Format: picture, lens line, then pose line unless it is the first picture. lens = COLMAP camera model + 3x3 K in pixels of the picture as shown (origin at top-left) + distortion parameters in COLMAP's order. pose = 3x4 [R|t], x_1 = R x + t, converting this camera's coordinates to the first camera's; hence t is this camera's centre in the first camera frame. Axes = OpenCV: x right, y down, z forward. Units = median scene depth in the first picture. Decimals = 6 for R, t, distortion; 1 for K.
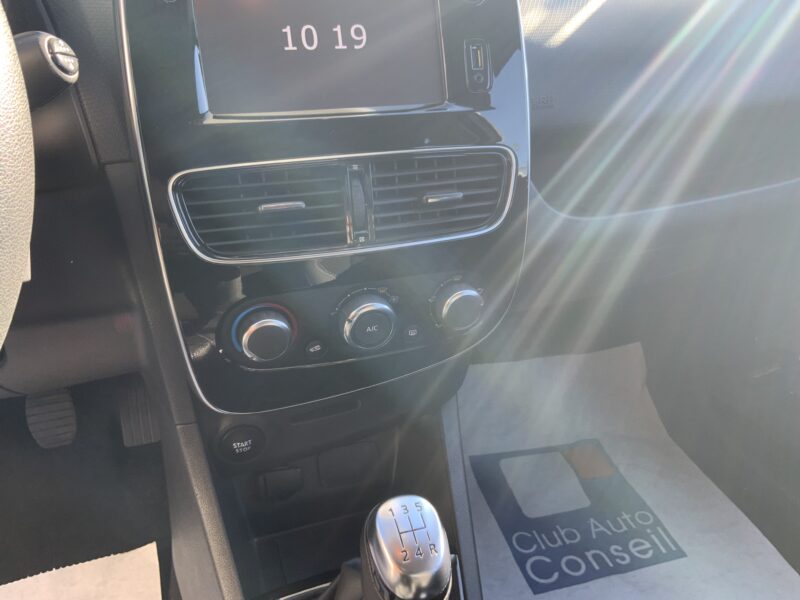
lens RADIAL K [[666.7, 0, 402.0], [0, 666.7, 309.6], [0, 0, 1]] dist [0.037707, -0.069801]
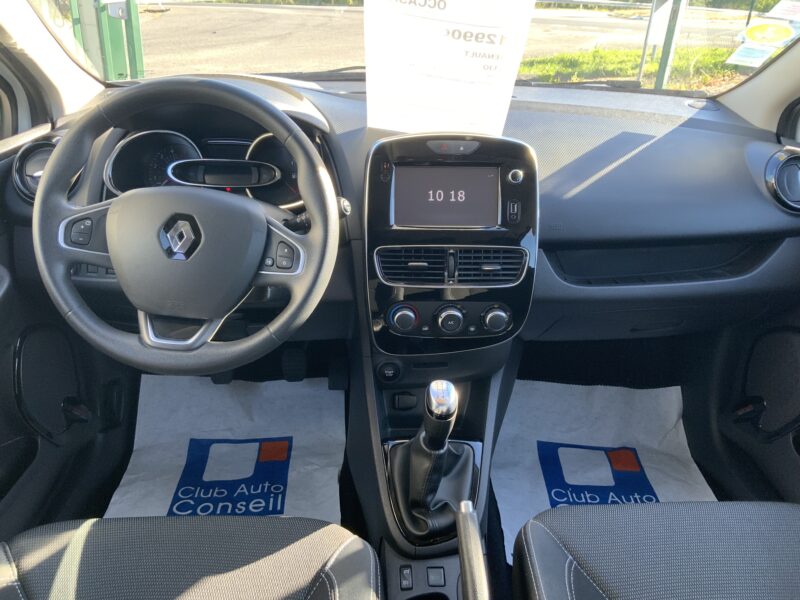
lens RADIAL K [[666.7, 0, 402.0], [0, 666.7, 309.6], [0, 0, 1]] dist [0.037707, -0.069801]
pose [[0.953596, 0.119104, -0.276530, 0.403493], [-0.143178, 0.987324, -0.068489, 0.159921], [0.264867, 0.104904, 0.958562, -1.163872]]
